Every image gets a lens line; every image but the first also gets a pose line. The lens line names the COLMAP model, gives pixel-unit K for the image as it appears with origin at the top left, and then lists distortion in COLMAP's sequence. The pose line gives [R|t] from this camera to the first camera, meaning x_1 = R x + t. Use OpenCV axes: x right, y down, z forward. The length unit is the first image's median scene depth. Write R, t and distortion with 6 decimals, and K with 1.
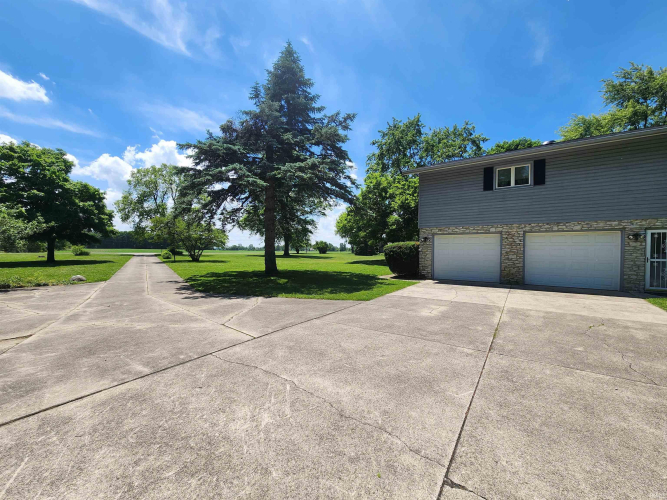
lens RADIAL K [[275.2, 0, 329.2], [0, 275.2, 252.6], [0, 0, 1]] dist [0.003877, -0.003263]
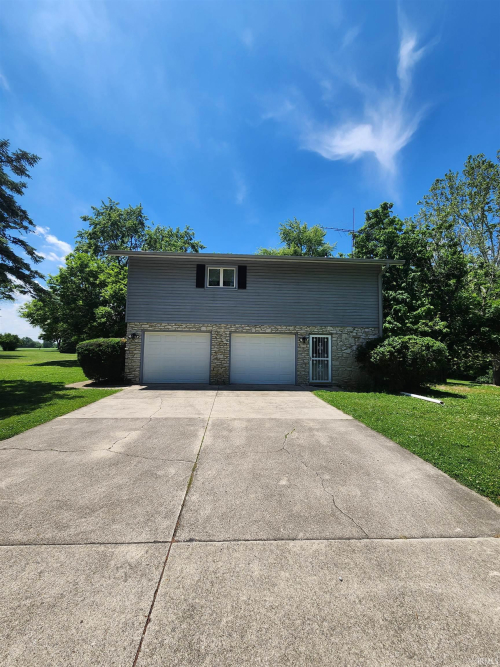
lens RADIAL K [[275.2, 0, 249.4], [0, 275.2, 332.4], [0, 0, 1]] dist [0.003877, -0.003263]
pose [[0.776277, 0.043581, 0.628884, 0.114970], [-0.004266, 0.997948, -0.063891, -0.009083], [-0.630378, 0.046914, 0.774869, 0.155684]]
